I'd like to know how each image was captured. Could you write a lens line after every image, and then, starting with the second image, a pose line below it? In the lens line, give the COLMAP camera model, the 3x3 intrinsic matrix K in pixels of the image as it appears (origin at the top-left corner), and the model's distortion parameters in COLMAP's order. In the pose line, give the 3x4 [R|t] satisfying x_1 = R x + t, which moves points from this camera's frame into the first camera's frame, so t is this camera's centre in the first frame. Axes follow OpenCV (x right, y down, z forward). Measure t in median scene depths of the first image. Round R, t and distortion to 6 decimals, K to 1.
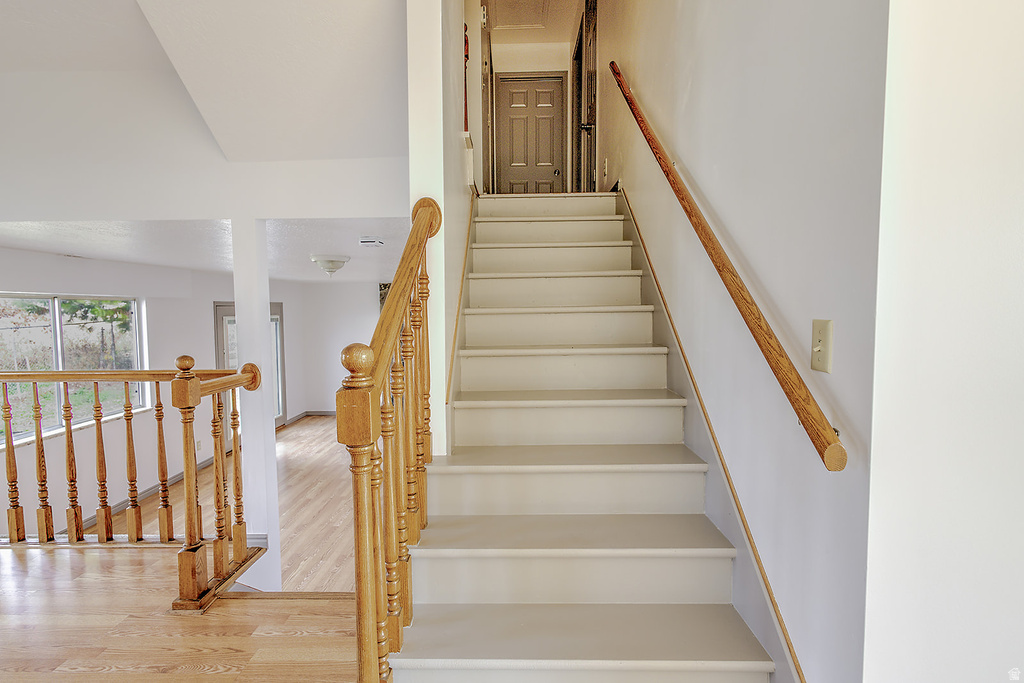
lens RADIAL K [[494.4, 0, 506.1], [0, 494.4, 339.9], [0, 0, 1]] dist [0.014549, -0.004332]
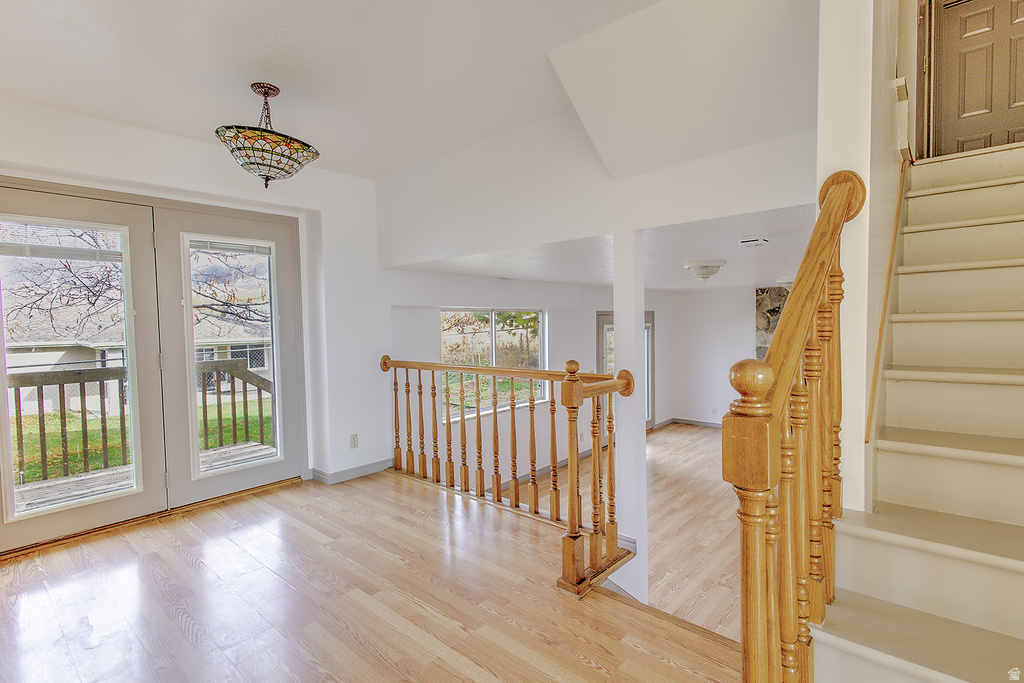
lens RADIAL K [[494.4, 0, 505.2], [0, 494.4, 338.5], [0, 0, 1]] dist [0.014549, -0.004332]
pose [[0.755564, 0.018922, -0.654801, -0.029172], [-0.031276, 0.999485, -0.007207, -0.002942], [0.654327, 0.025925, 0.755767, 0.051902]]
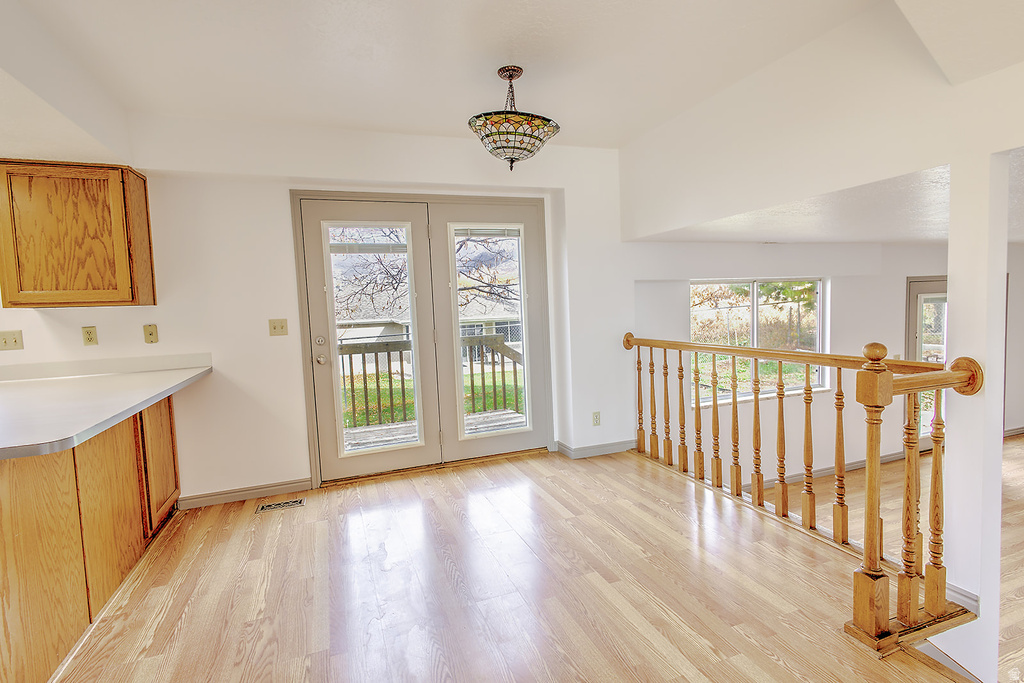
lens RADIAL K [[494.4, 0, 505.9], [0, 494.4, 338.2], [0, 0, 1]] dist [0.014549, -0.004332]
pose [[0.361161, 0.058531, -0.930665, -0.077632], [-0.022865, 0.998284, 0.053910, -0.005106], [0.932223, 0.001810, 0.361879, 0.100524]]
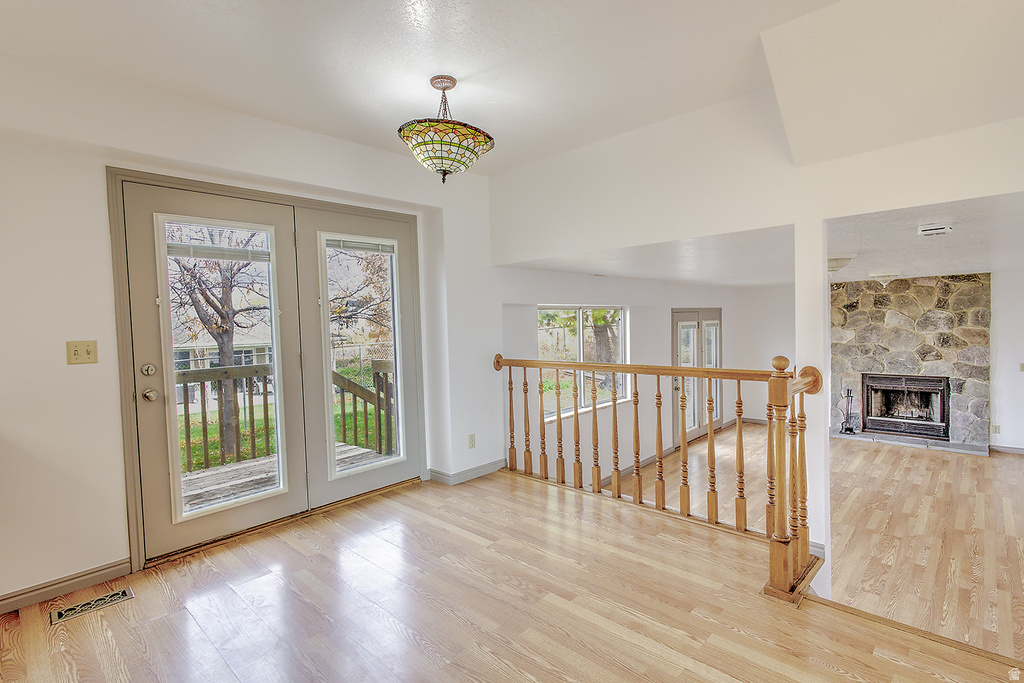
lens RADIAL K [[494.4, 0, 505.0], [0, 494.4, 338.5], [0, 0, 1]] dist [0.014549, -0.004332]
pose [[0.734241, 0.012619, -0.678772, -0.284585], [-0.022816, 0.999721, -0.006096, 0.011361], [0.678505, 0.019963, 0.734324, -0.134849]]
